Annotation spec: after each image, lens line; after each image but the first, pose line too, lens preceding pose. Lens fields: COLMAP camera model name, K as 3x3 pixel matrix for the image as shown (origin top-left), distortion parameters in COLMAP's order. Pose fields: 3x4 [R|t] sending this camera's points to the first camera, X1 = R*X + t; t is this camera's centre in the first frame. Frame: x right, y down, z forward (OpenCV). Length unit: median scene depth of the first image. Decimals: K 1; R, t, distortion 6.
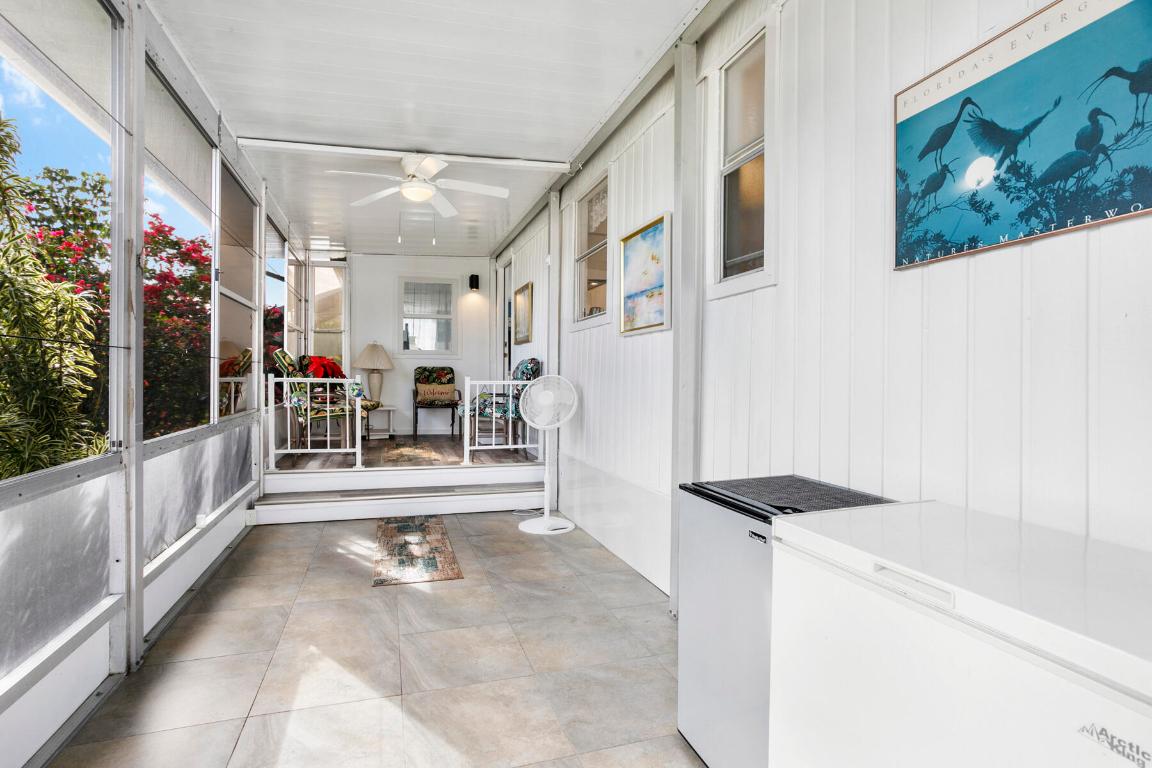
lens RADIAL K [[581.1, 0, 569.0], [0, 581.1, 376.1], [0, 0, 1]] dist [-0.060388, 0.039320]
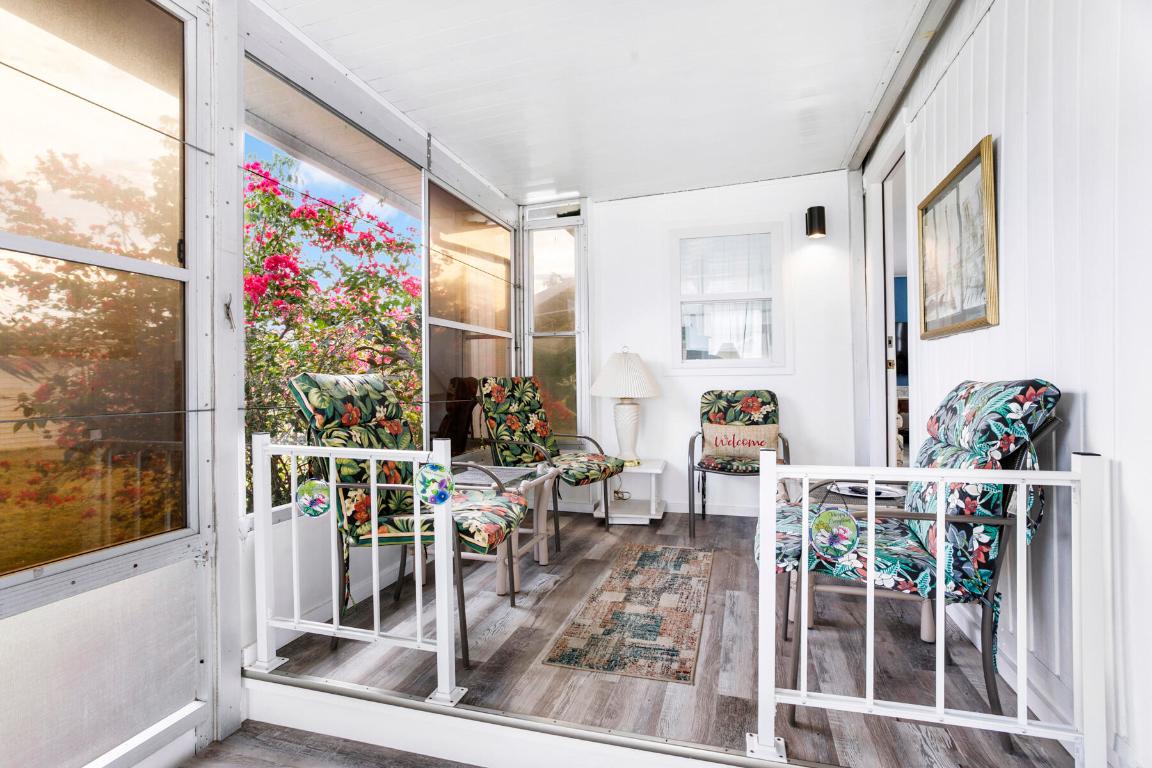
lens RADIAL K [[581.6, 0, 541.1], [0, 581.6, 381.1], [0, 0, 1]] dist [0.000190, 0.000005]
pose [[0.806003, -0.017128, -0.591664, -0.064776], [0.012968, 0.999852, -0.011278, -0.022942], [0.591769, 0.001417, 0.806106, 0.490334]]
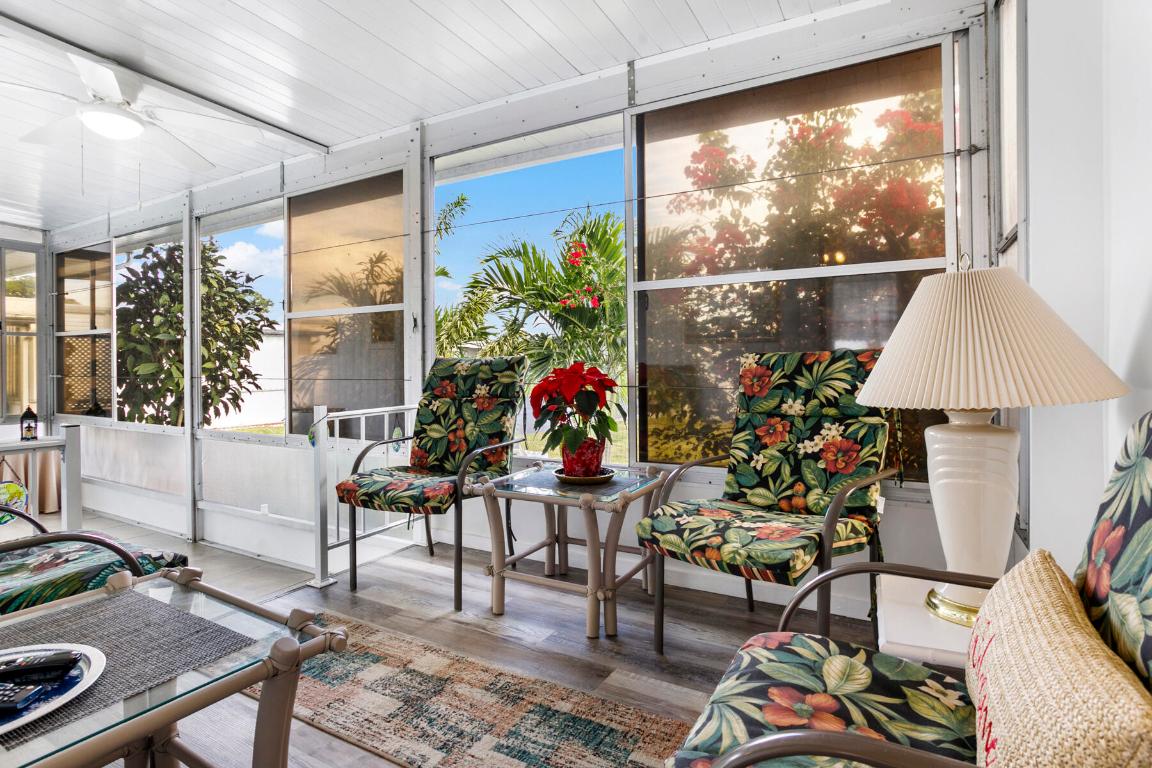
lens RADIAL K [[581.1, 0, 569.0], [0, 581.1, 376.1], [0, 0, 1]] dist [-0.060388, 0.039320]
pose [[-0.727420, 0.004656, -0.686177, -0.118632], [-0.003096, 0.999945, 0.010067, -0.023244], [0.686186, 0.009447, -0.727365, 1.061714]]
